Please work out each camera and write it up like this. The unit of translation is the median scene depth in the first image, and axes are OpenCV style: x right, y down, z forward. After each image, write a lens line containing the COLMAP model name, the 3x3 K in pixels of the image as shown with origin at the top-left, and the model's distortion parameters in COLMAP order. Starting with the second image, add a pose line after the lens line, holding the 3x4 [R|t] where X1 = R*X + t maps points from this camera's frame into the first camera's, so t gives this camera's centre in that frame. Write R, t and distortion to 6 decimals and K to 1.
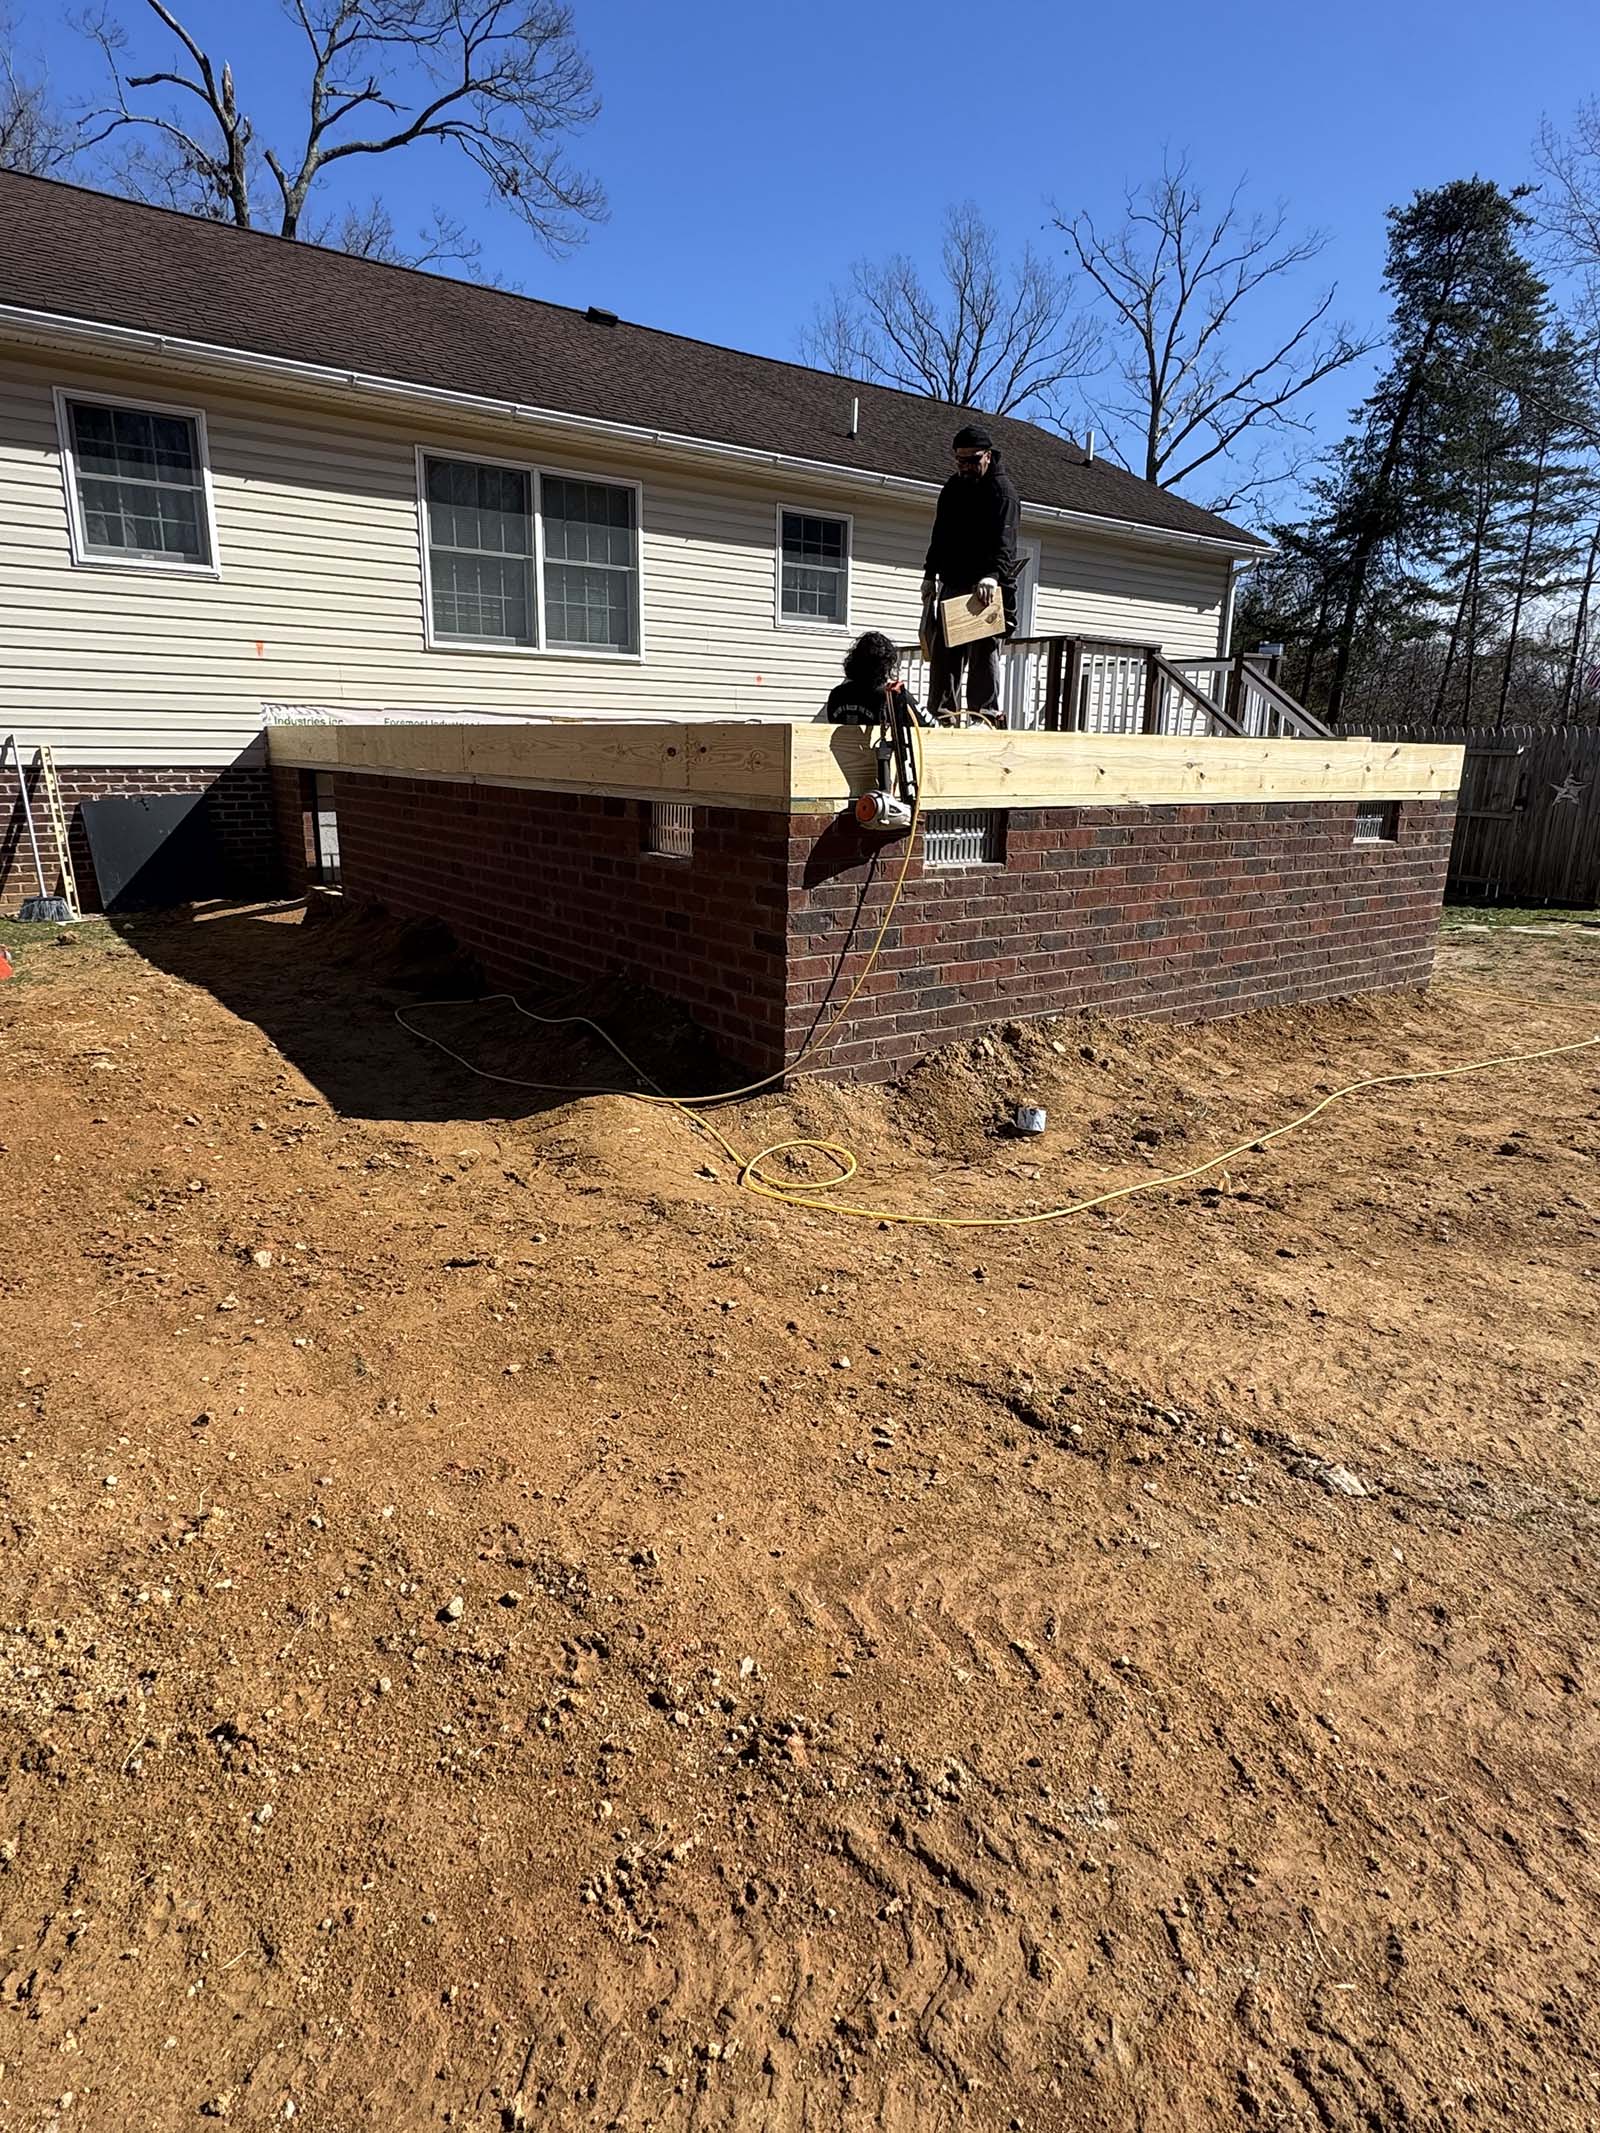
lens RADIAL K [[1216.0, 0, 808.8], [0, 1216.0, 1062.5], [0, 0, 1]] dist [0.013302, 0.000574]
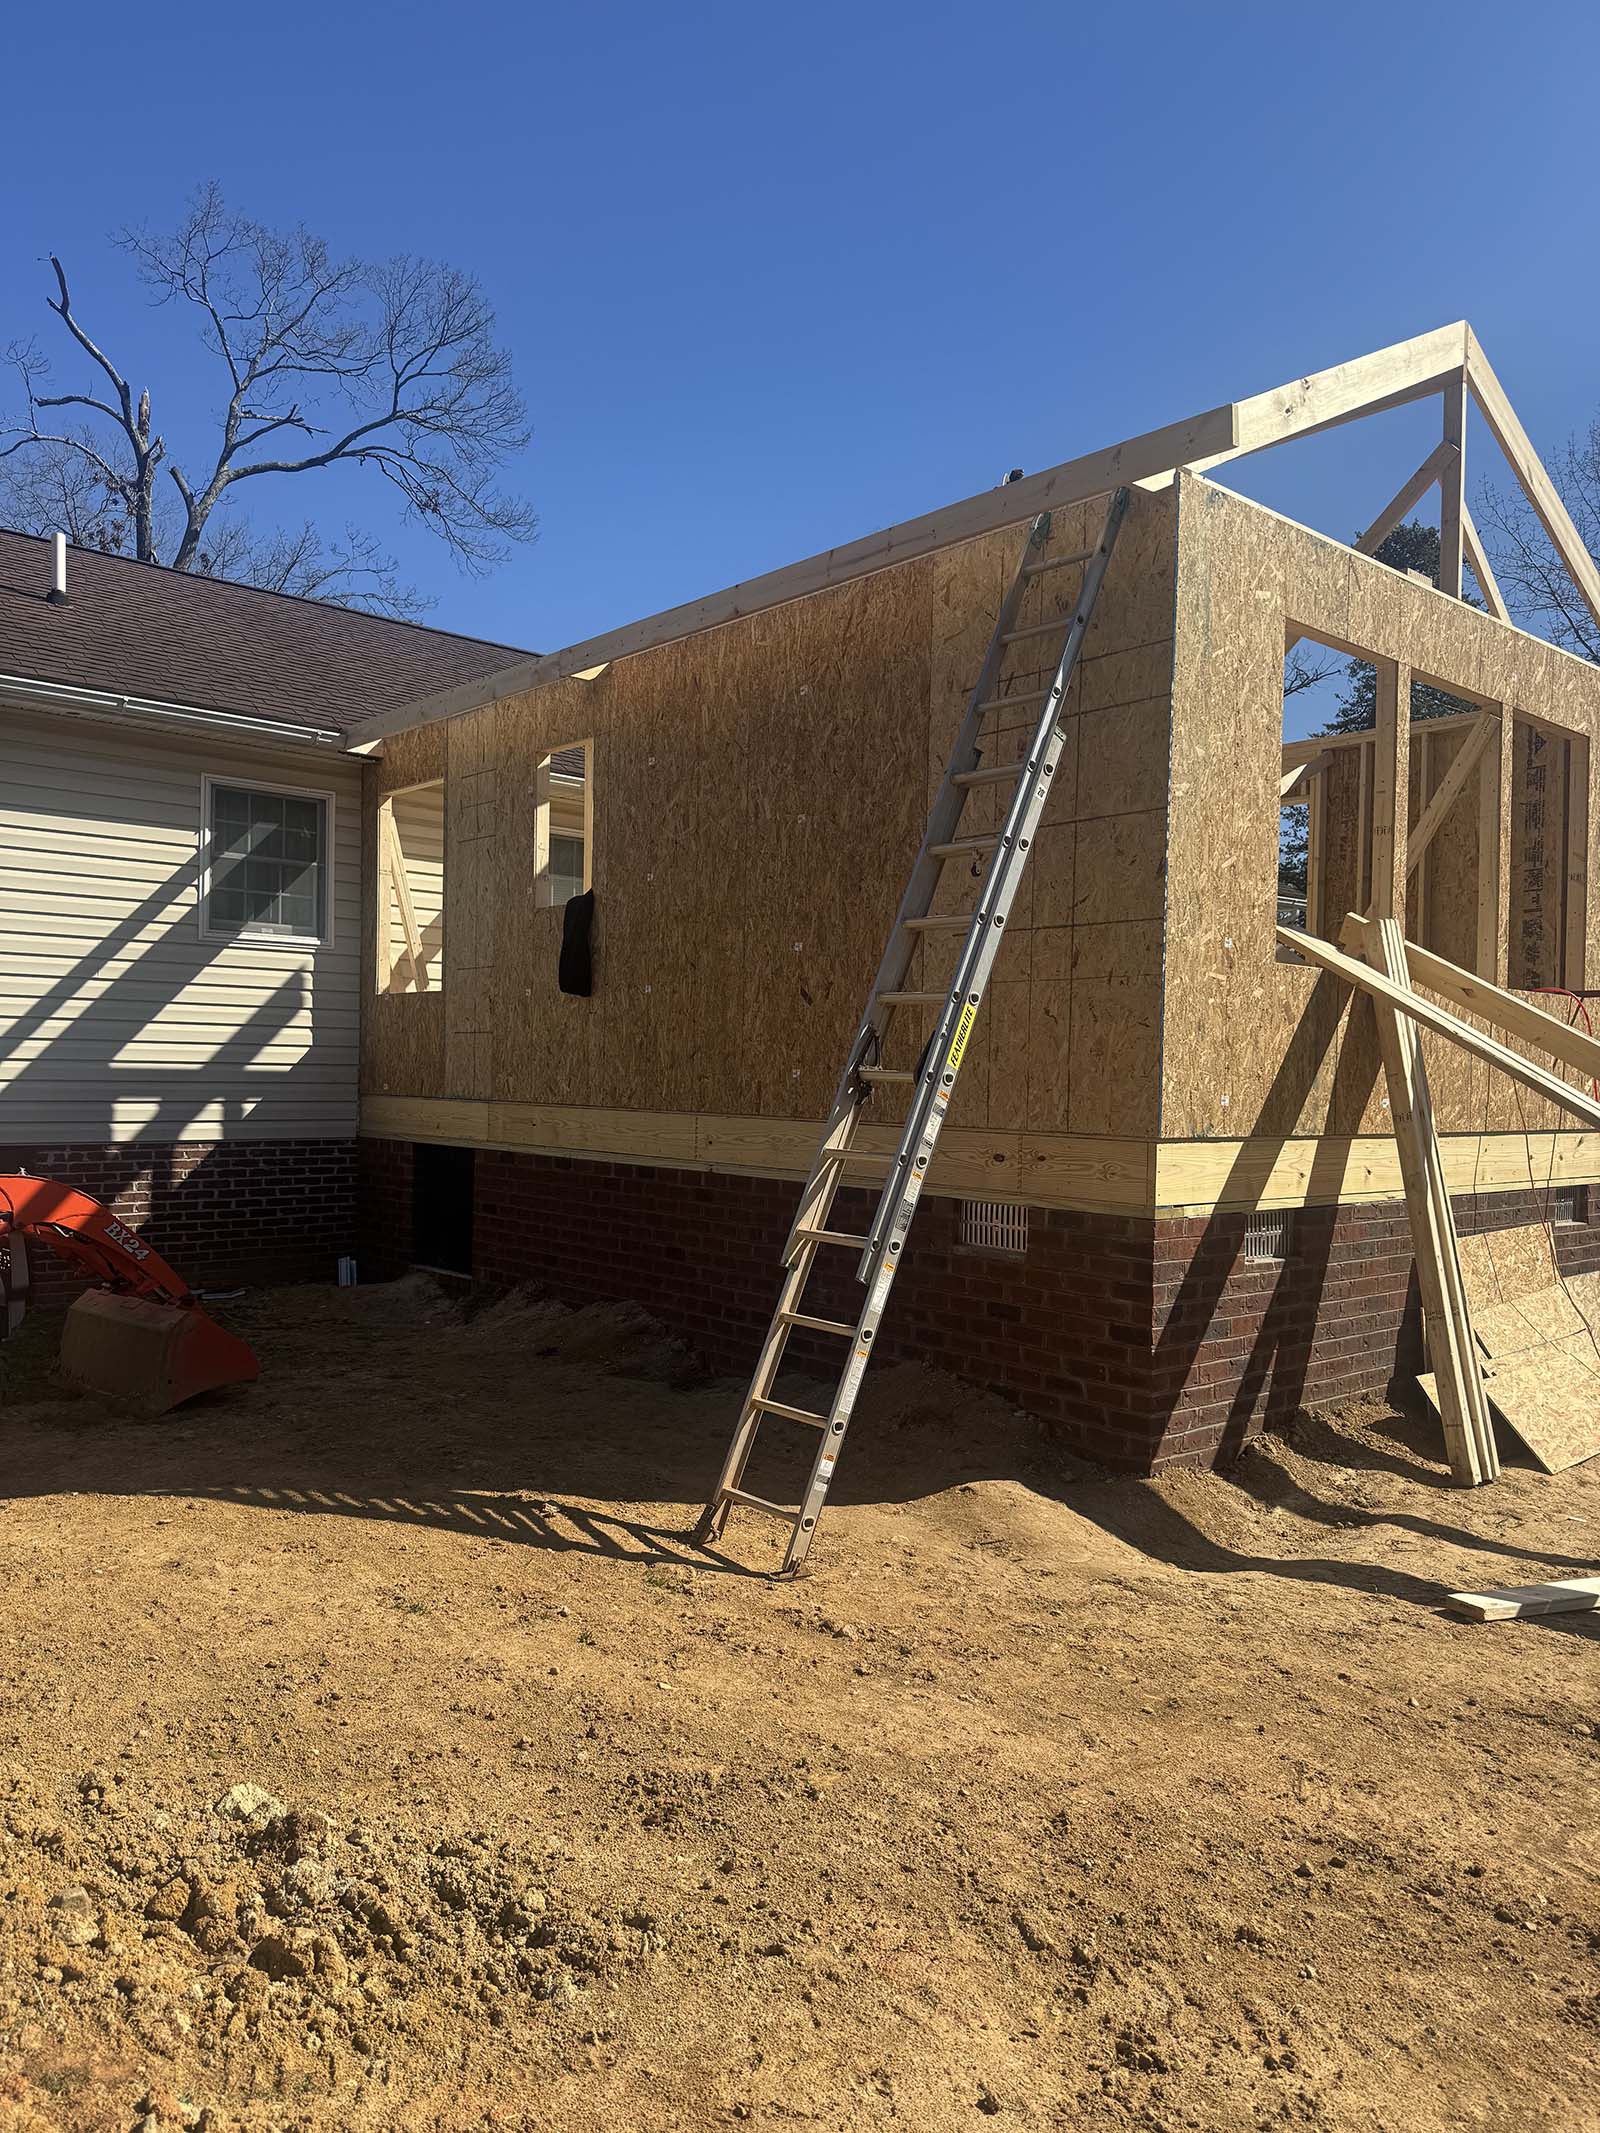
lens RADIAL K [[1519.5, 0, 786.8], [0, 1519.5, 1073.7], [0, 0, 1]] dist [0.060495, -0.033938]
pose [[0.997053, 0.002169, 0.076679, -0.152673], [0.016874, 0.968917, -0.246811, 0.002708], [-0.074831, 0.247378, 0.966025, -0.123046]]
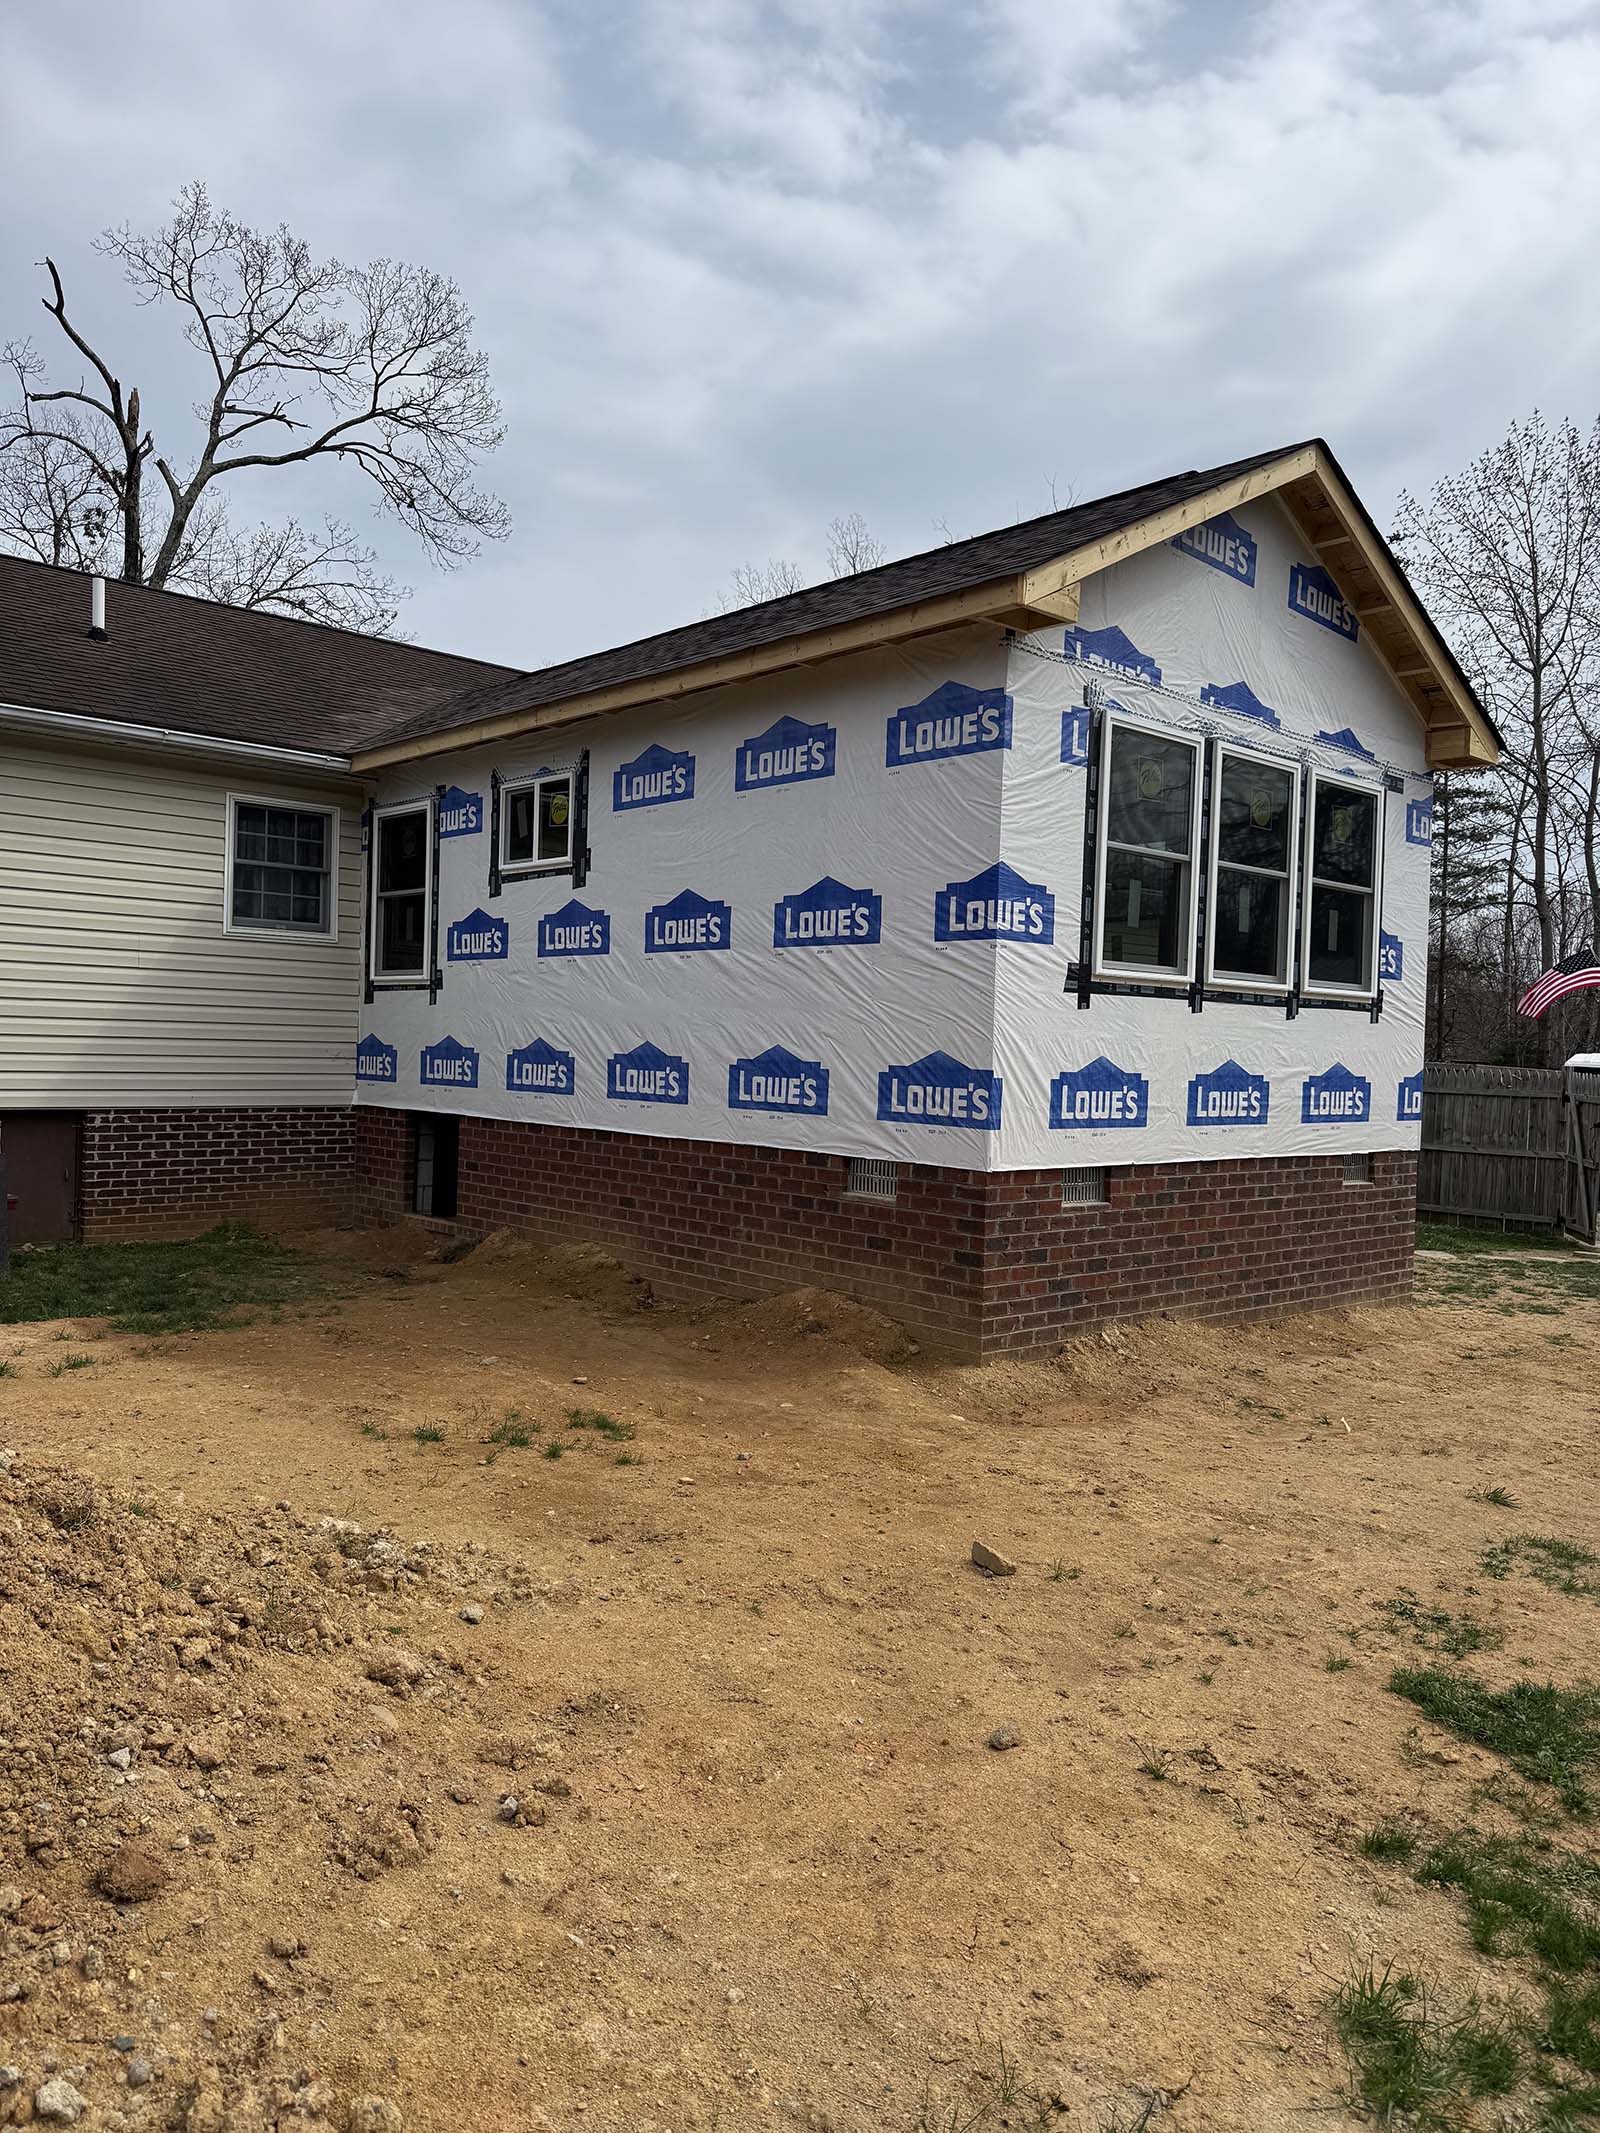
lens RADIAL K [[1519.5, 0, 784.4], [0, 1519.5, 1059.5], [0, 0, 1]] dist [0.060495, -0.033938]
pose [[0.995300, 0.010106, 0.096316, -0.145727], [0.013158, 0.971207, -0.237873, 0.033336], [-0.095946, 0.238022, 0.966509, -0.263292]]
